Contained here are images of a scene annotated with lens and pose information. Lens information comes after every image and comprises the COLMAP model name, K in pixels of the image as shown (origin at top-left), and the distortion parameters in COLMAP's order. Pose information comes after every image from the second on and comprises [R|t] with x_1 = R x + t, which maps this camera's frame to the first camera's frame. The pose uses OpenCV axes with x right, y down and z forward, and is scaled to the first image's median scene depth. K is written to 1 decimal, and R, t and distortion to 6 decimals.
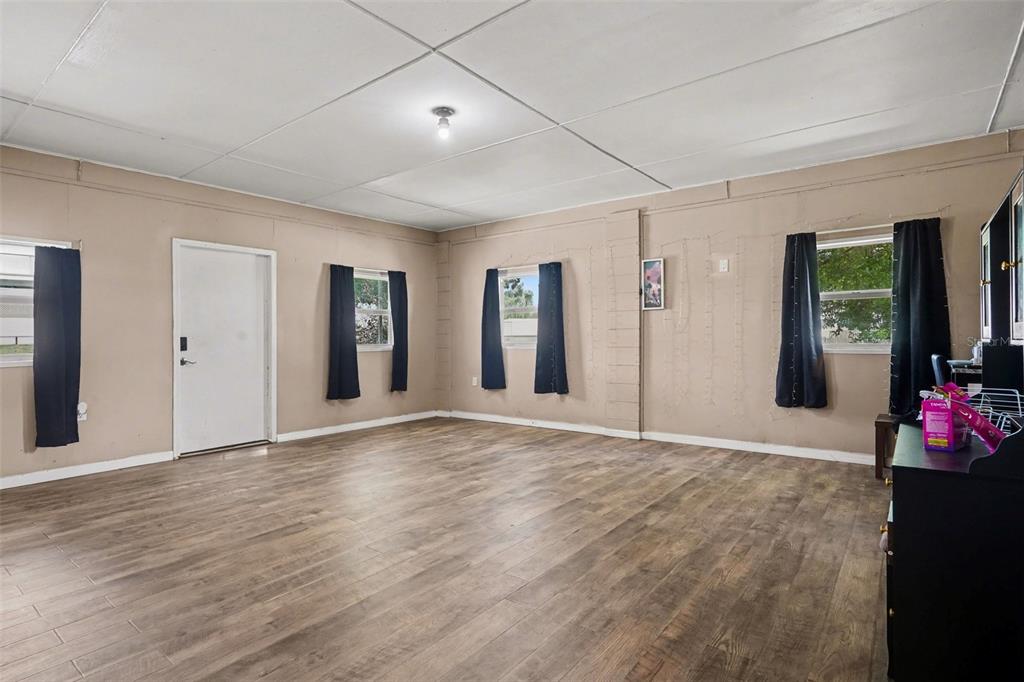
lens RADIAL K [[519.1, 0, 513.2], [0, 519.1, 337.7], [0, 0, 1]] dist [-0.002726, -0.002251]
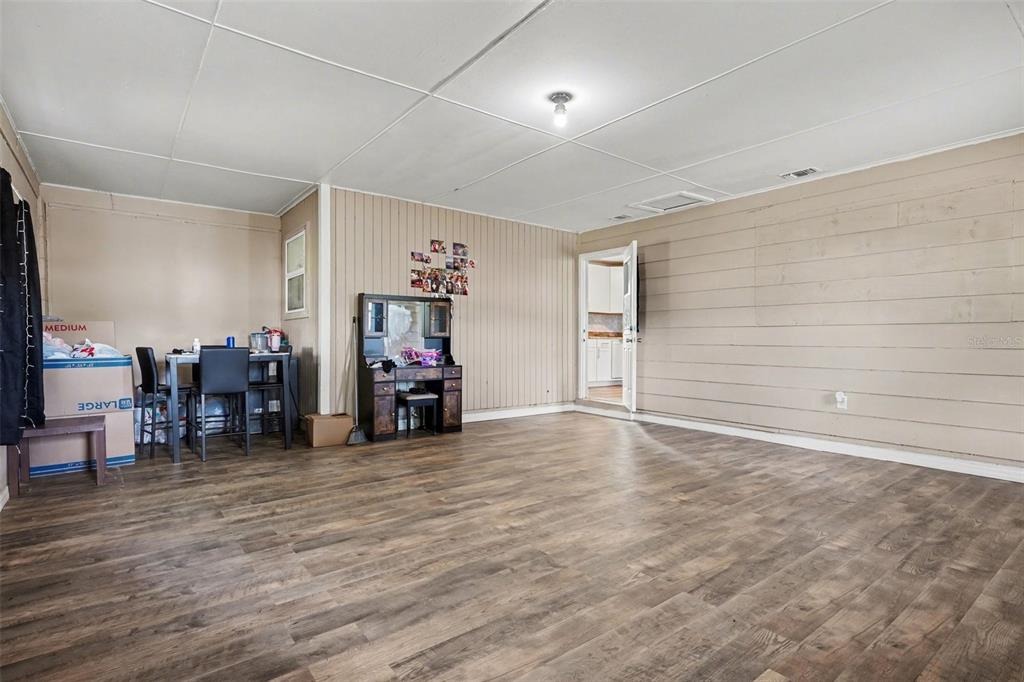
lens RADIAL K [[519.1, 0, 518.8], [0, 519.1, 336.0], [0, 0, 1]] dist [-0.002726, -0.002251]
pose [[-0.969965, 0.004463, 0.243202, -0.278414], [0.003571, 0.999985, -0.004111, 0.009905], [-0.243217, -0.003119, -0.969967, 1.842484]]
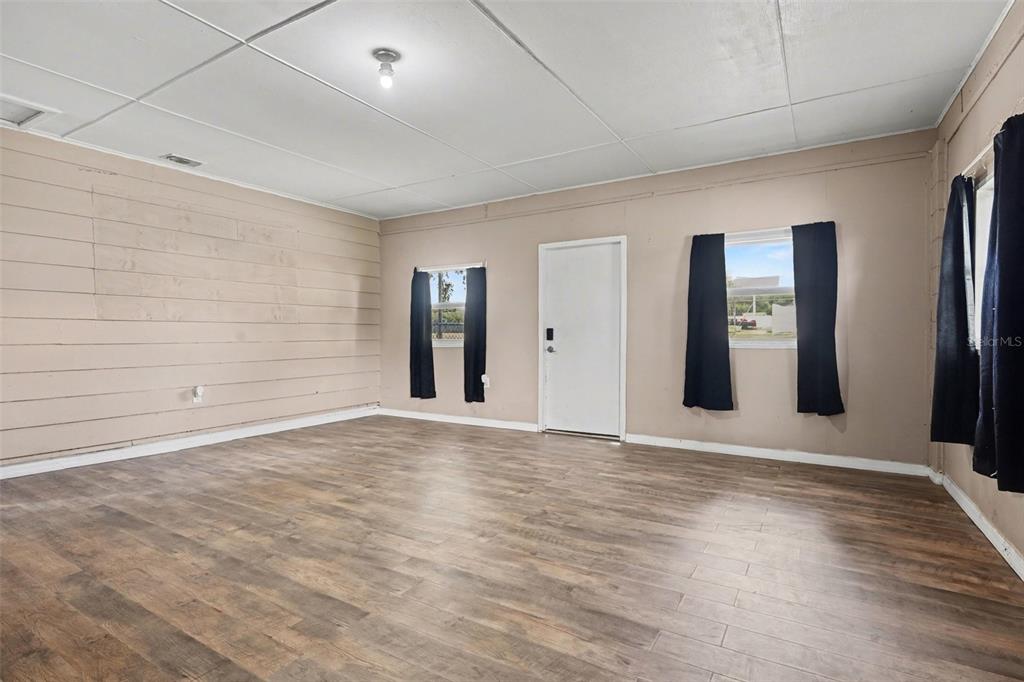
lens RADIAL K [[519.1, 0, 502.2], [0, 519.1, 340.9], [0, 0, 1]] dist [-0.002726, -0.002251]
pose [[0.104139, 0.027940, -0.994170, 0.669633], [0.000662, 0.999603, 0.028162, -0.008252], [0.994563, -0.003591, 0.104079, 1.036312]]
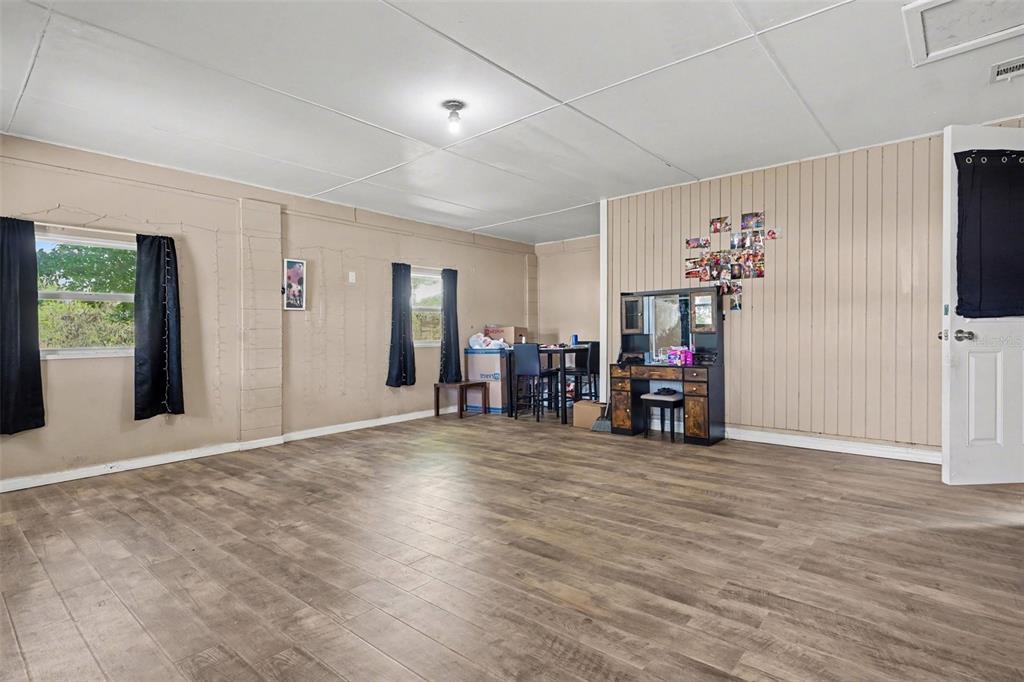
lens RADIAL K [[519.1, 0, 509.5], [0, 519.1, 340.9], [0, 0, 1]] dist [-0.002726, -0.002251]
pose [[0.057675, -0.002041, 0.998333, -1.053713], [0.017110, 0.999853, 0.001055, 0.017466], [-0.998189, 0.017021, 0.057701, 0.788175]]
